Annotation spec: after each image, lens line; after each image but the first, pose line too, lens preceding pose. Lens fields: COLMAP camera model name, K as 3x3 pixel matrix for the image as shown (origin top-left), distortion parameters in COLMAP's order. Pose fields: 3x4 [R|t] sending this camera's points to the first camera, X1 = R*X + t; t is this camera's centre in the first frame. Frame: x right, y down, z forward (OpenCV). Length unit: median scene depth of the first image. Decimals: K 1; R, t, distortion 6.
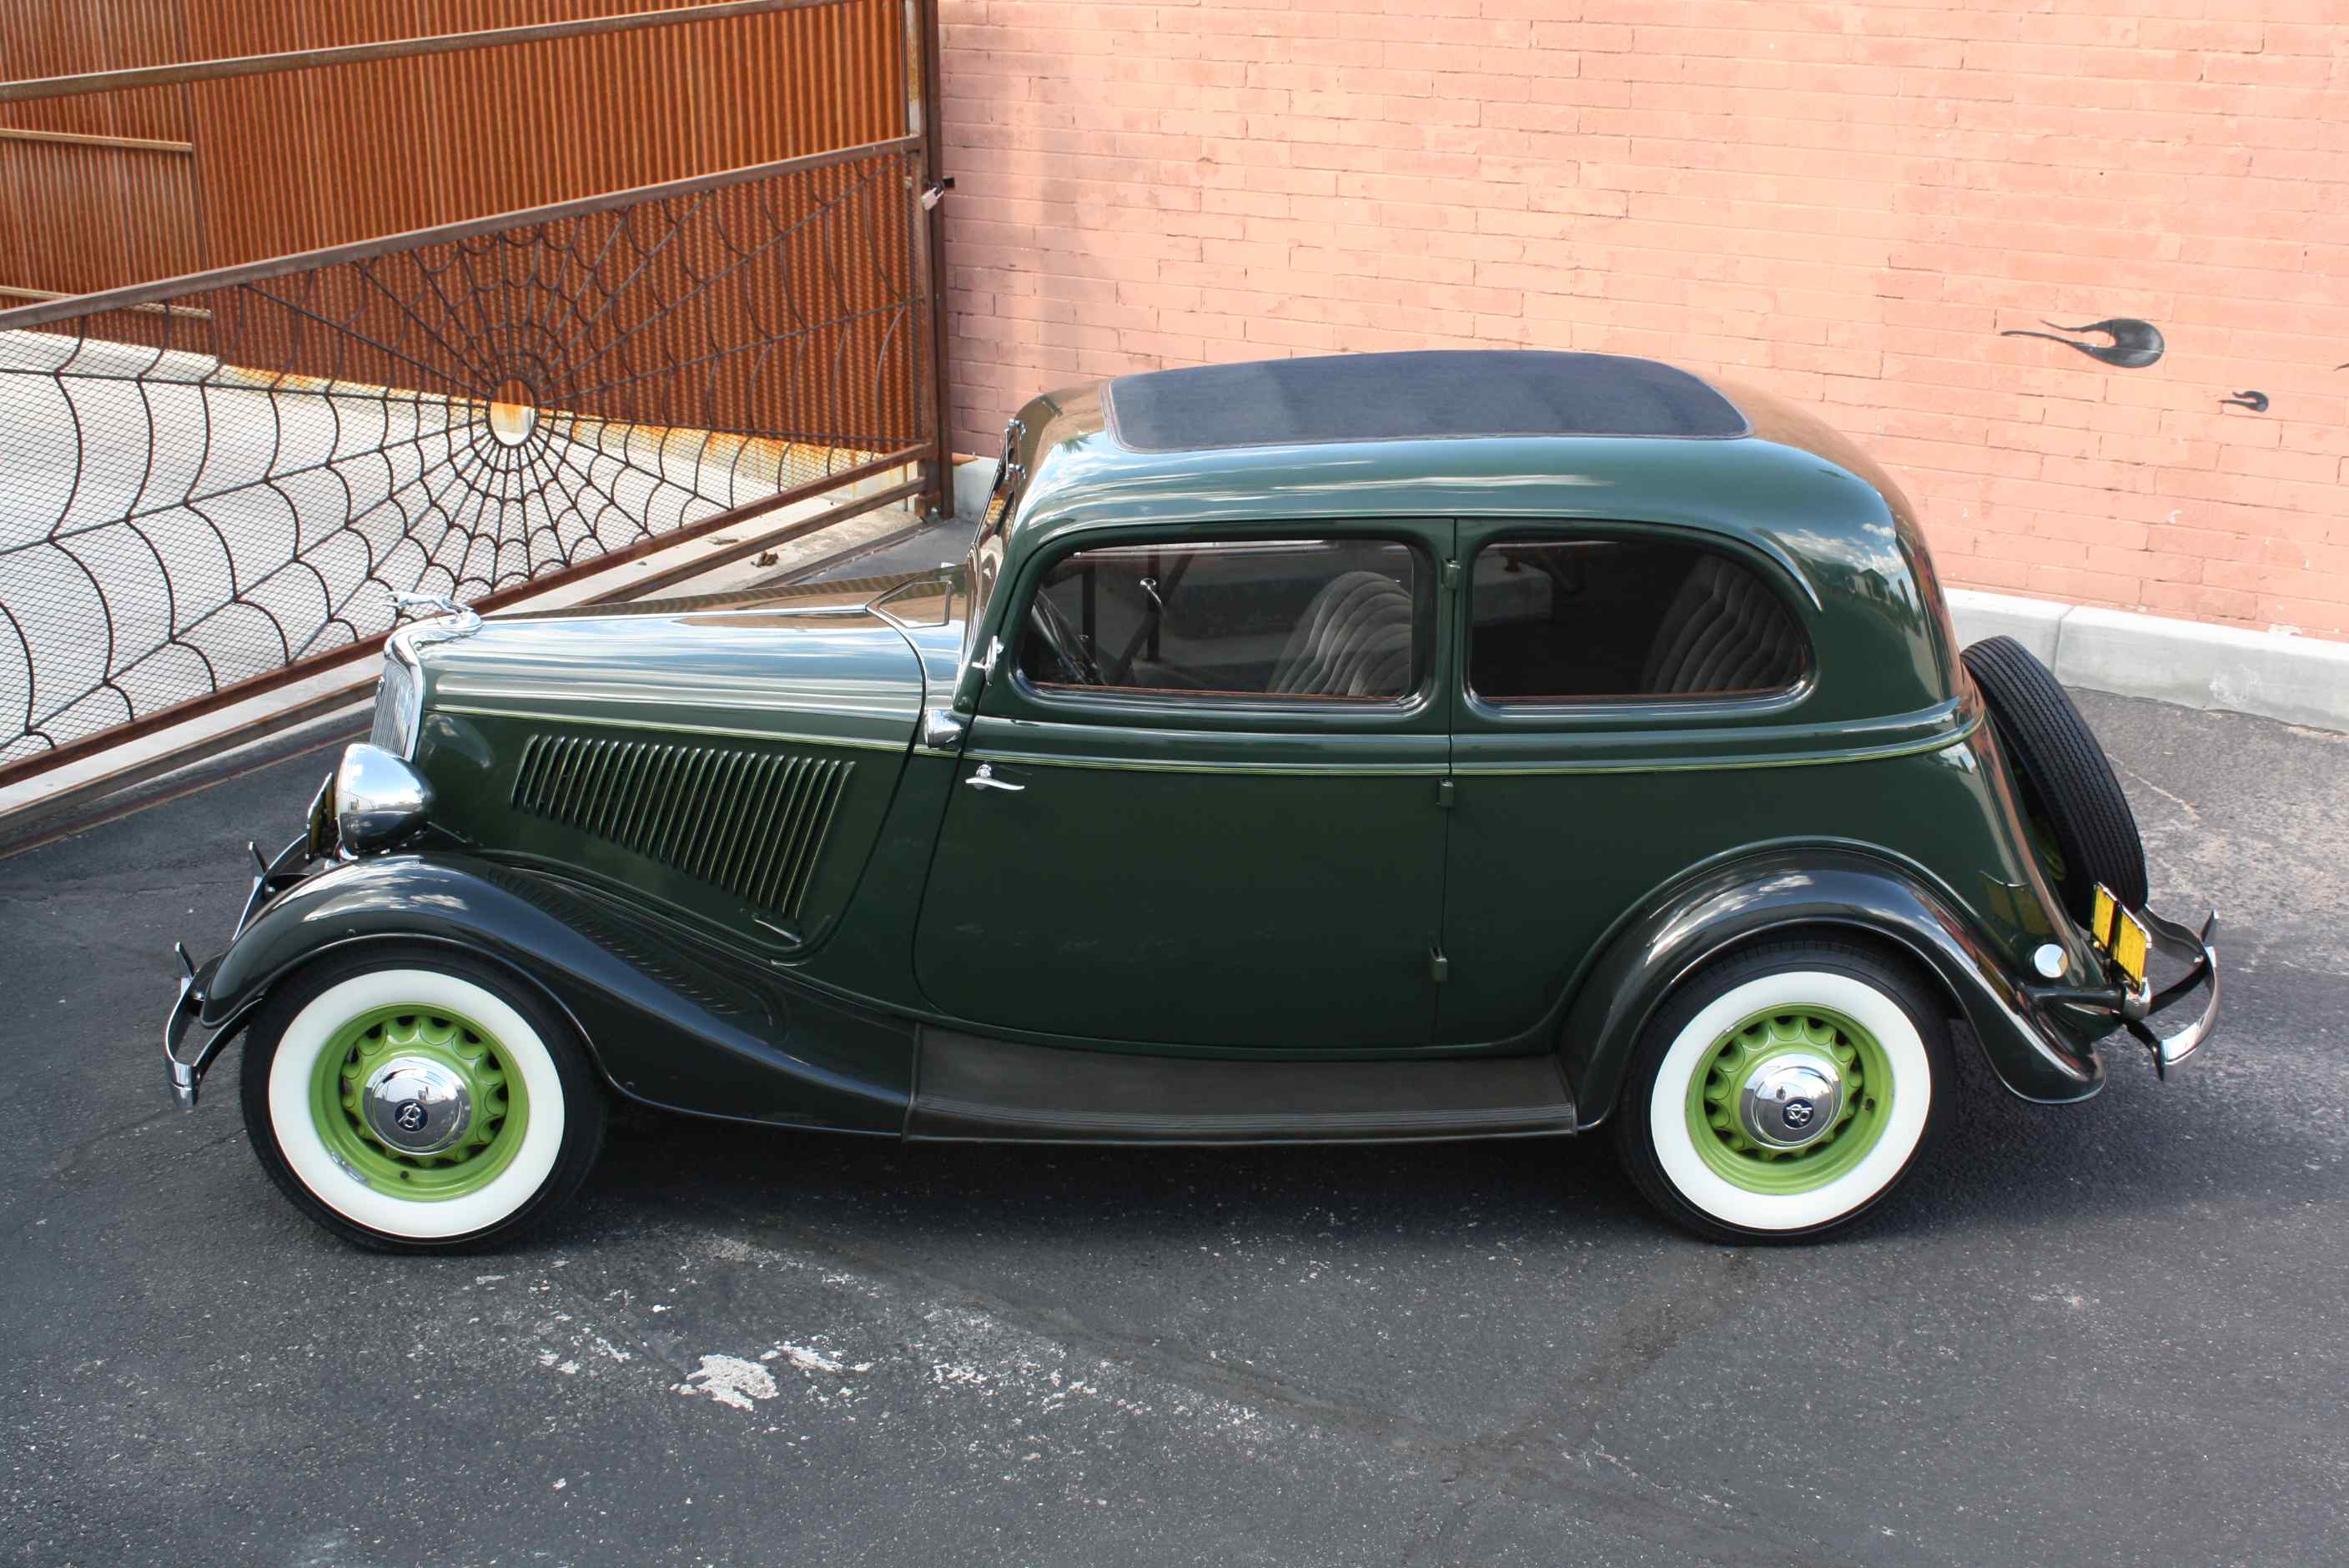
lens RADIAL K [[2726.0, 0, 1166.0], [0, 2726.0, 781.0], [0, 0, 1]] dist [-0.094858, 0.092568]
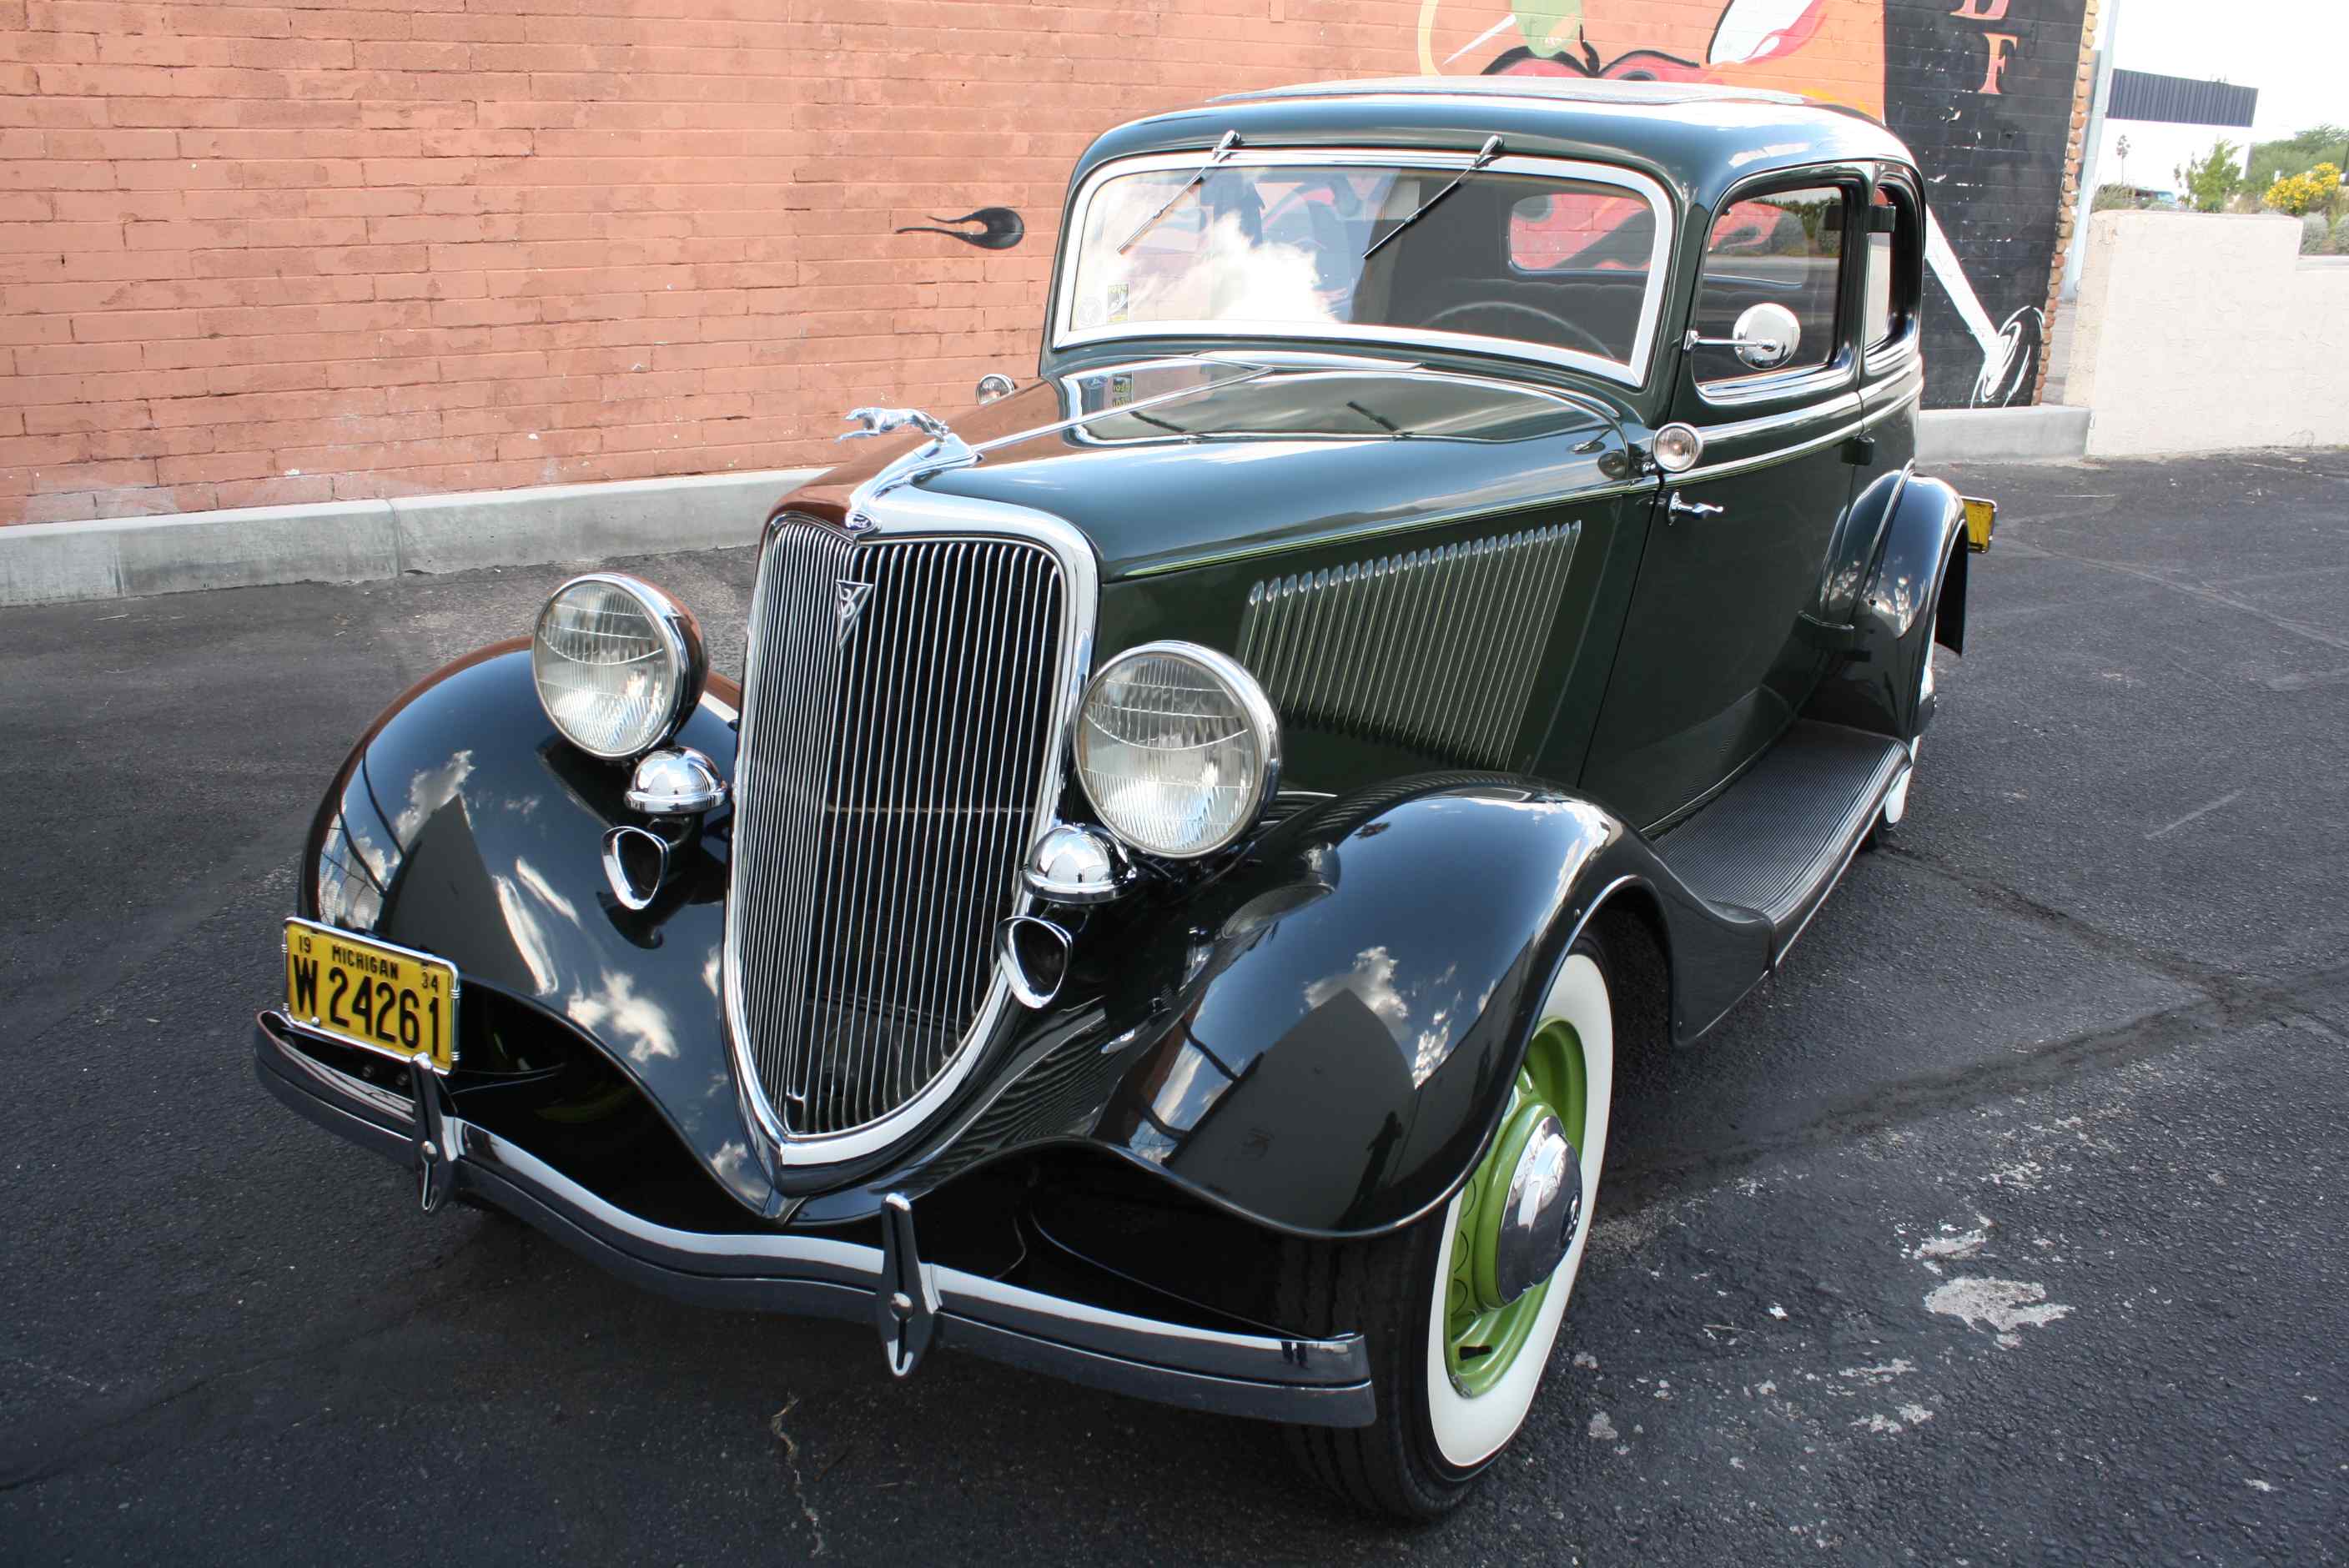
lens RADIAL K [[1997.8, 0, 1182.4], [0, 1997.8, 783.0], [0, 0, 1]] dist [-0.168487, 0.153379]
pose [[0.522505, -0.255954, 0.813312, -0.360915], [0.261459, 0.956022, 0.132894, -0.022513], [-0.811559, 0.143210, 0.566448, 0.466275]]
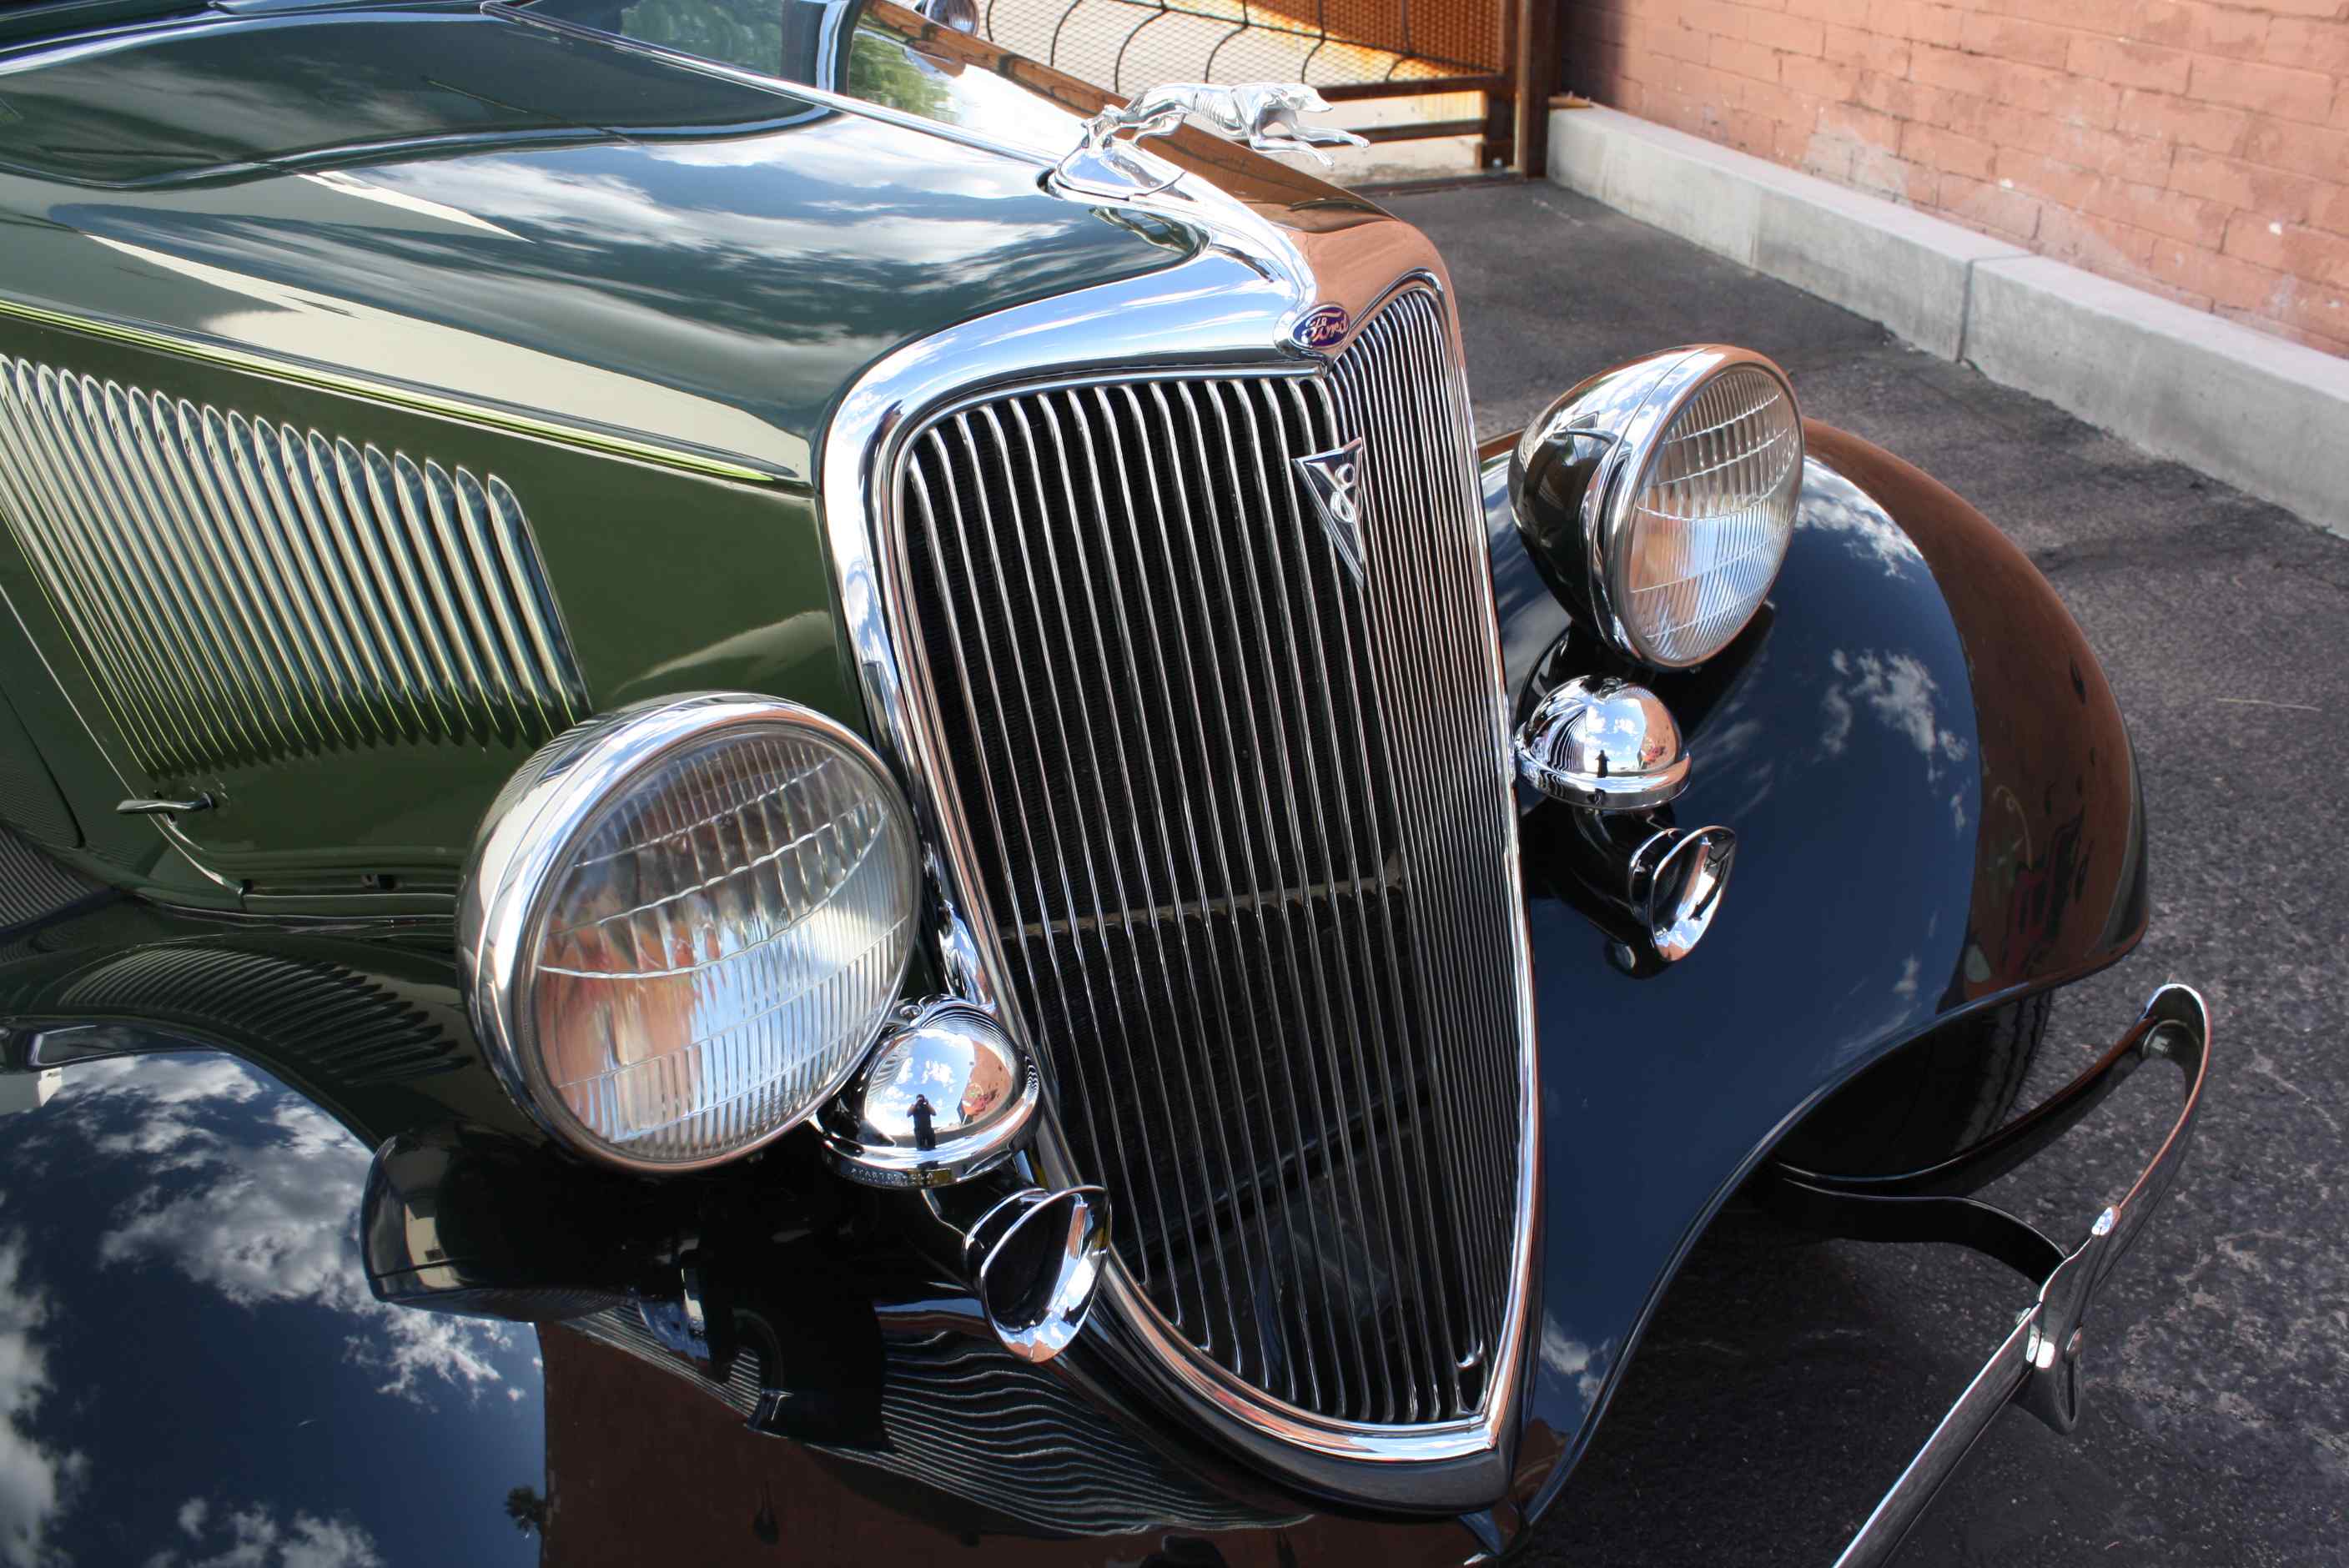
lens RADIAL K [[1984.1, 0, 1182.1], [0, 1984.1, 784.9], [0, 0, 1]] dist [-0.165525, 0.142282]
pose [[0.734264, 0.307509, -0.605222, 0.291078], [-0.205250, 0.950359, 0.233858, -0.049253], [0.647092, -0.047492, 0.760931, 0.609524]]
